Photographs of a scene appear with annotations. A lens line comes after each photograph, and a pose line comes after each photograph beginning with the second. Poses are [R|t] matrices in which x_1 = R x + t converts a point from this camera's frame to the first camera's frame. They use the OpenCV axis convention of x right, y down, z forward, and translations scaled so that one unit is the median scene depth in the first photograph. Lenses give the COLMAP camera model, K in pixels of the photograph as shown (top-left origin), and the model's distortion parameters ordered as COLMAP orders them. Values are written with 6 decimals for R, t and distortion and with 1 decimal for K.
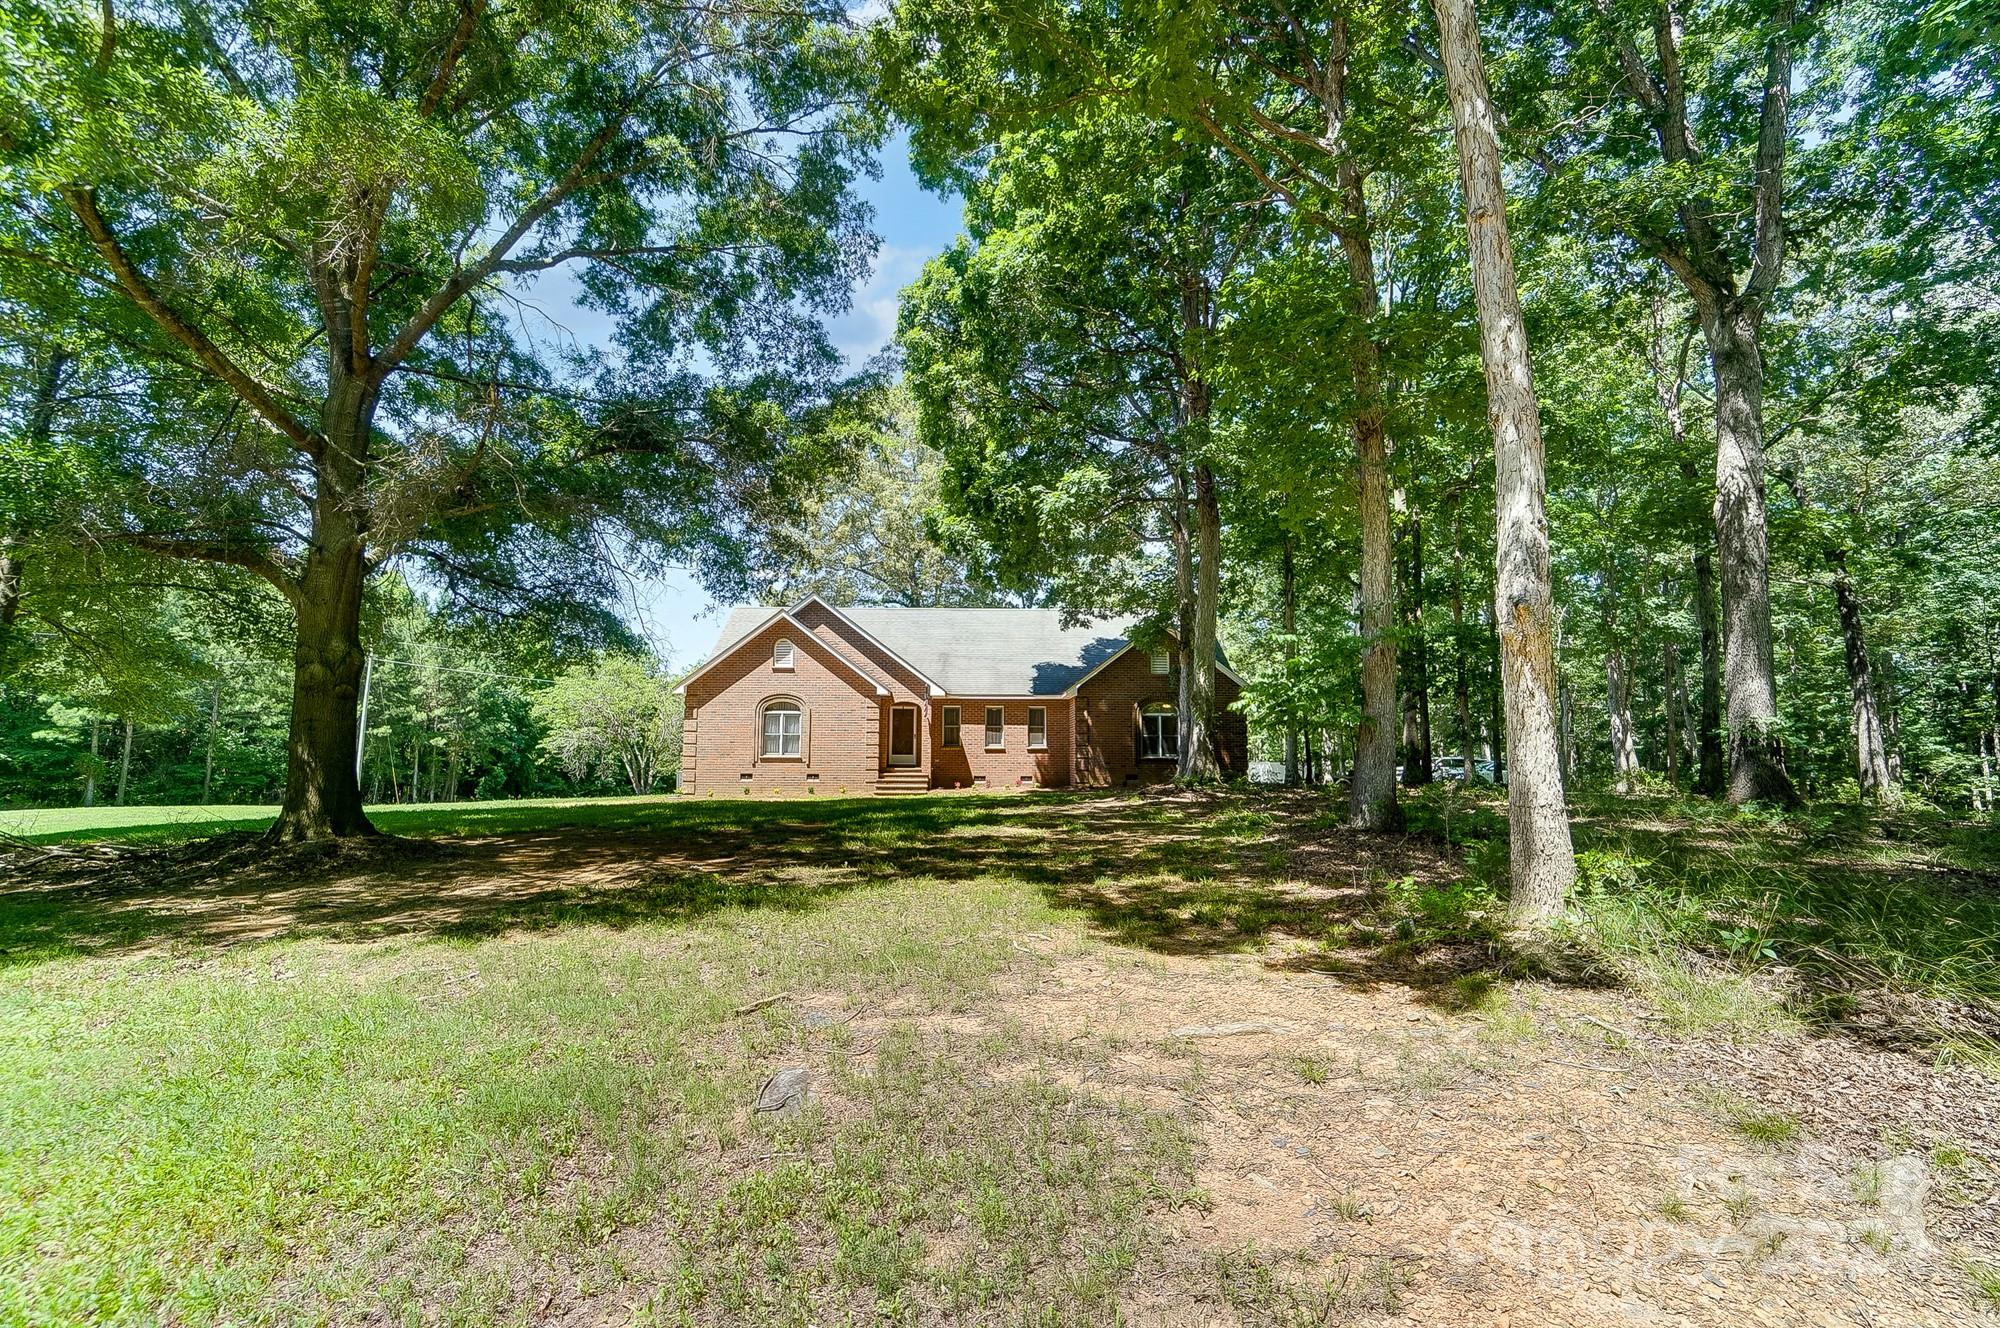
lens RADIAL K [[917.3, 0, 976.5], [0, 917.3, 668.9], [0, 0, 1]] dist [-0.057380, 0.016032]
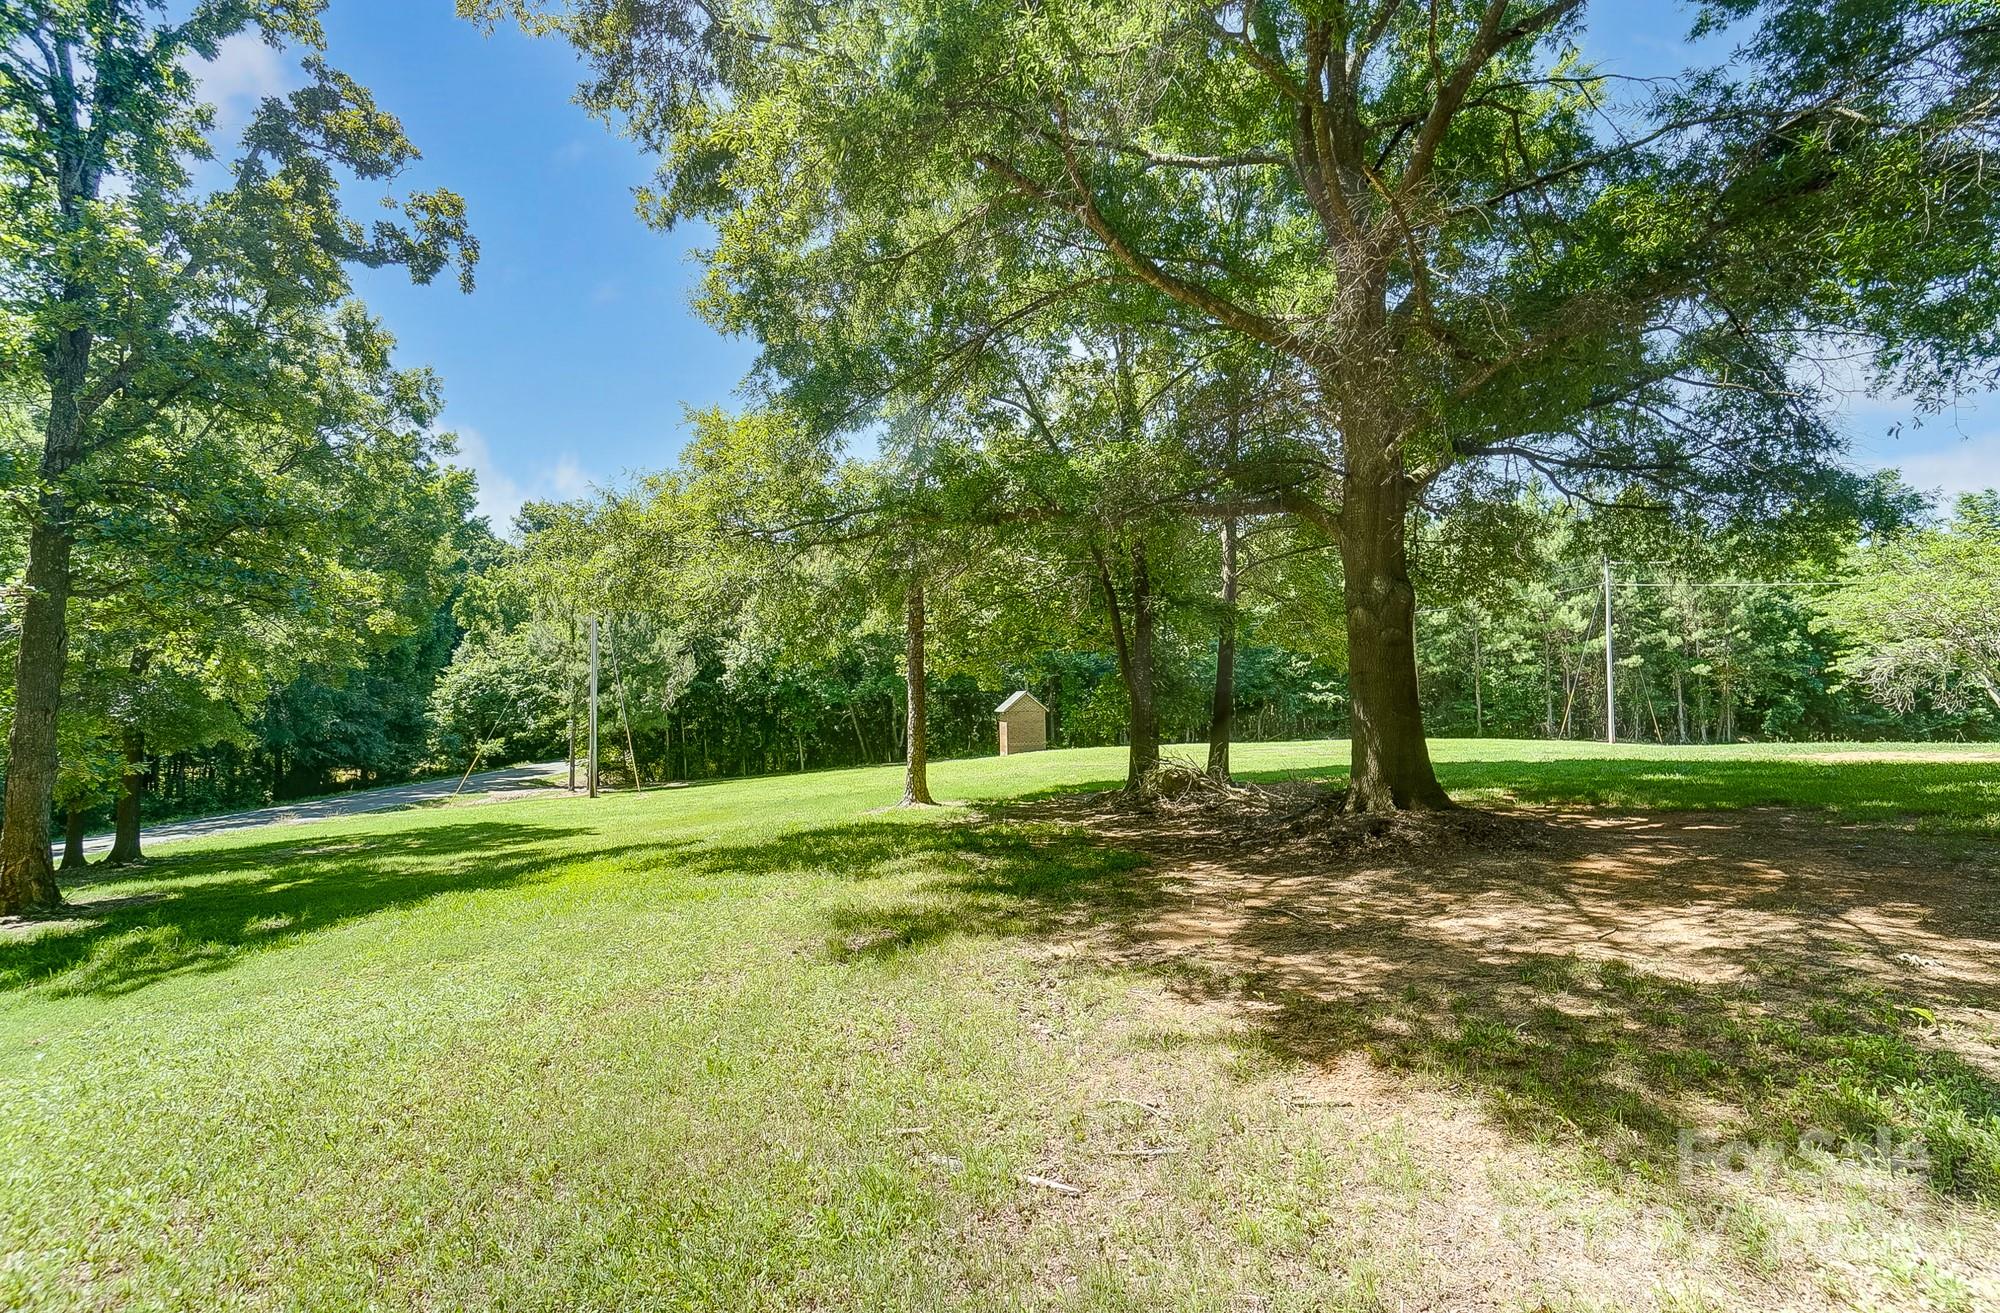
lens RADIAL K [[894.5, 0, 1000.0], [0, 894.5, 656.5], [0, 0, 1]] dist [-0.047089, 0.000334]
pose [[0.300333, -0.053384, -0.952339, -0.007790], [0.118788, 0.992753, -0.018188, 0.004192], [0.946409, -0.107664, 0.304498, 0.119248]]
